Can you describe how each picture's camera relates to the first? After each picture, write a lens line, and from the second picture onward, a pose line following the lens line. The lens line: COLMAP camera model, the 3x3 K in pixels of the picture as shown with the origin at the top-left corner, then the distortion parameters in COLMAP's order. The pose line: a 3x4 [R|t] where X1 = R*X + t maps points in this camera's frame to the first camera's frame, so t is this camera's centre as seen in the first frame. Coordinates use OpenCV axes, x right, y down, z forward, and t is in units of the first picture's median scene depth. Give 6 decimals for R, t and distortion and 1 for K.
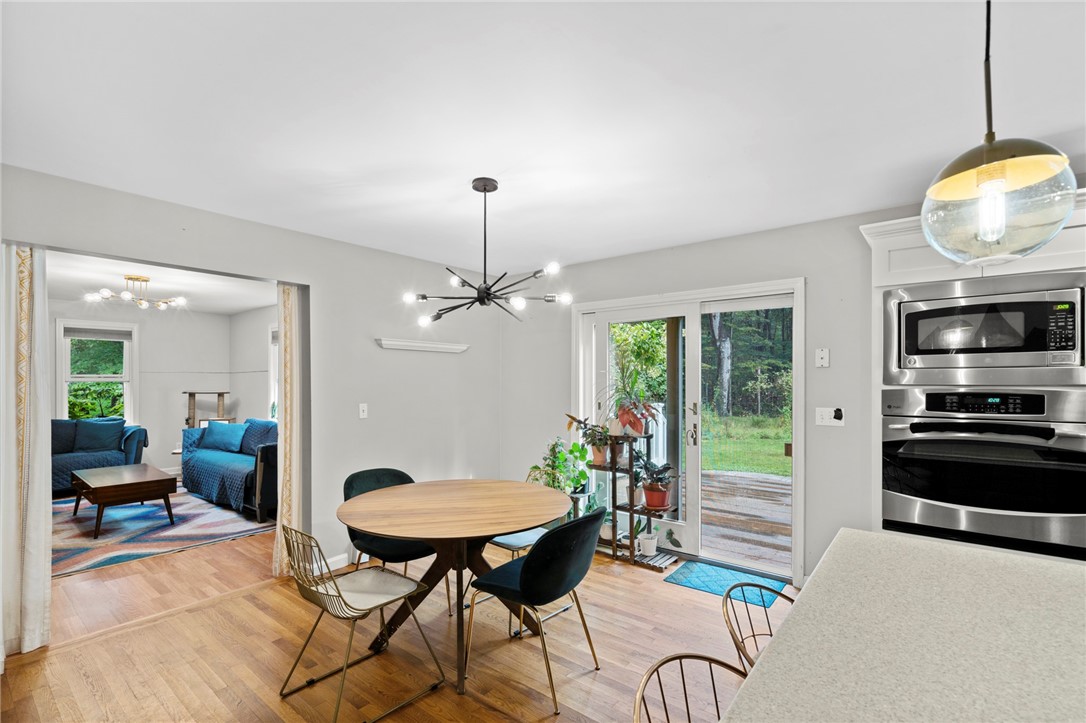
lens RADIAL K [[492.9, 0, 541.2], [0, 492.9, 380.5], [0, 0, 1]] dist [-0.000478, 0.000119]
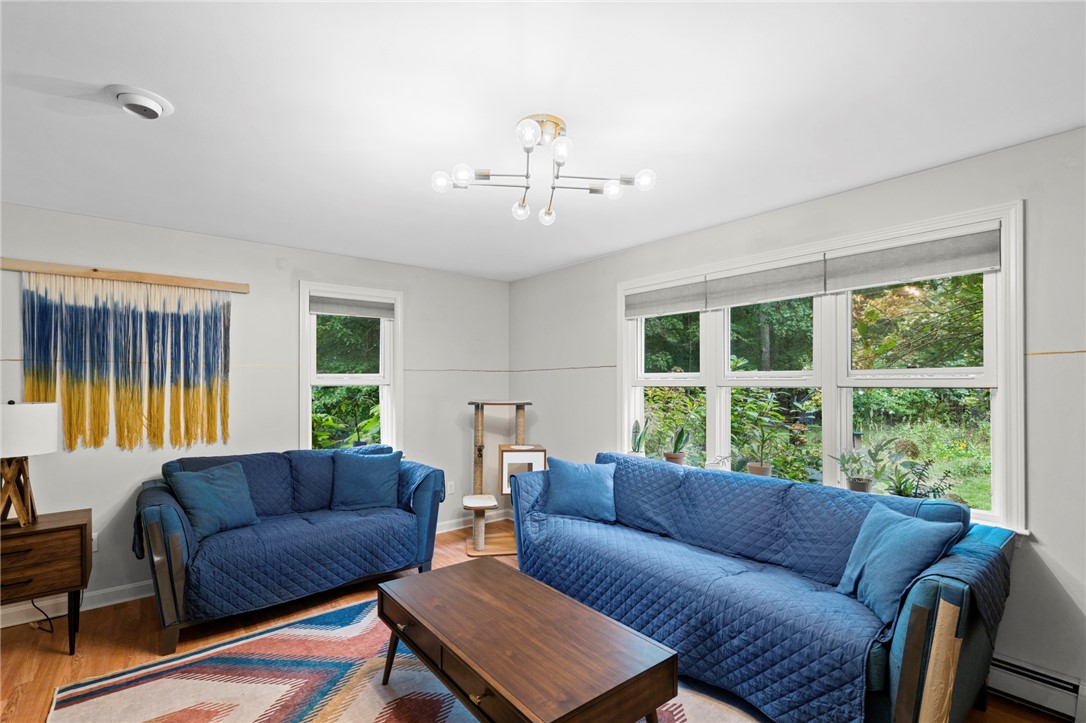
lens RADIAL K [[492.9, 0, 541.2], [0, 492.9, 380.5], [0, 0, 1]] dist [-0.000478, 0.000119]
pose [[0.981315, -0.000361, -0.192410, -0.555074], [0.000254, 1.000000, -0.000581, -0.003294], [0.192410, 0.000522, 0.981315, 0.446979]]
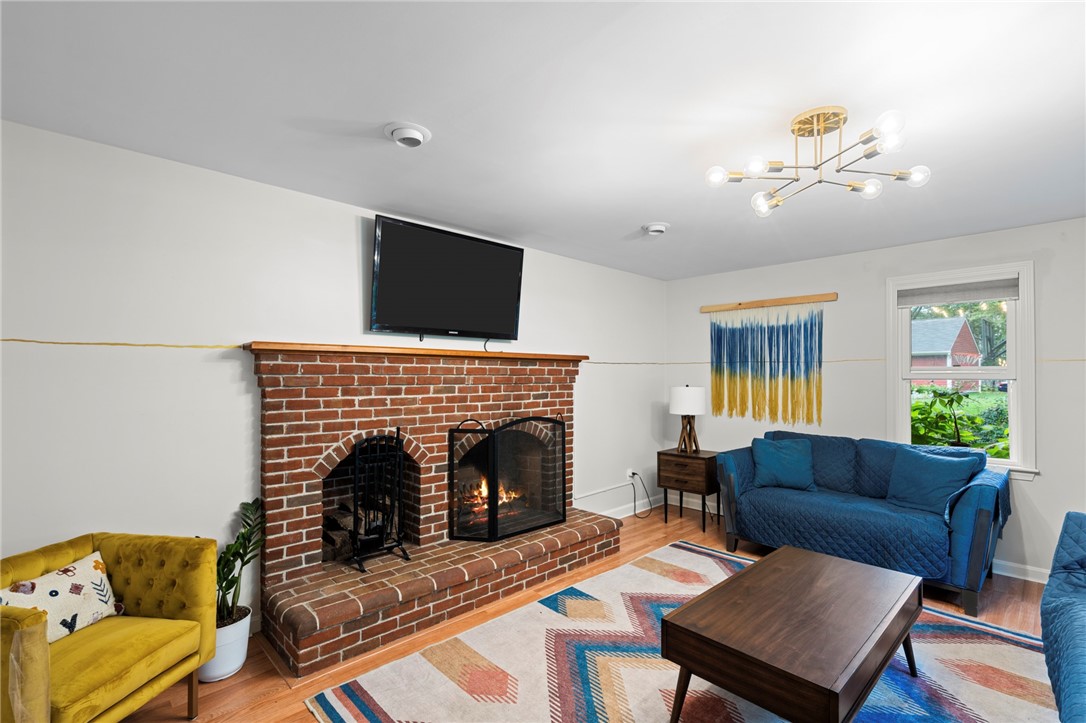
lens RADIAL K [[497.9, 0, 547.2], [0, 497.9, 374.2], [0, 0, 1]] dist [0.000068, 0.000274]
pose [[-0.101647, -0.002610, -0.994817, -0.300090], [-0.002195, 0.999995, -0.002400, -0.001410], [0.994818, 0.001940, -0.101652, 0.607723]]
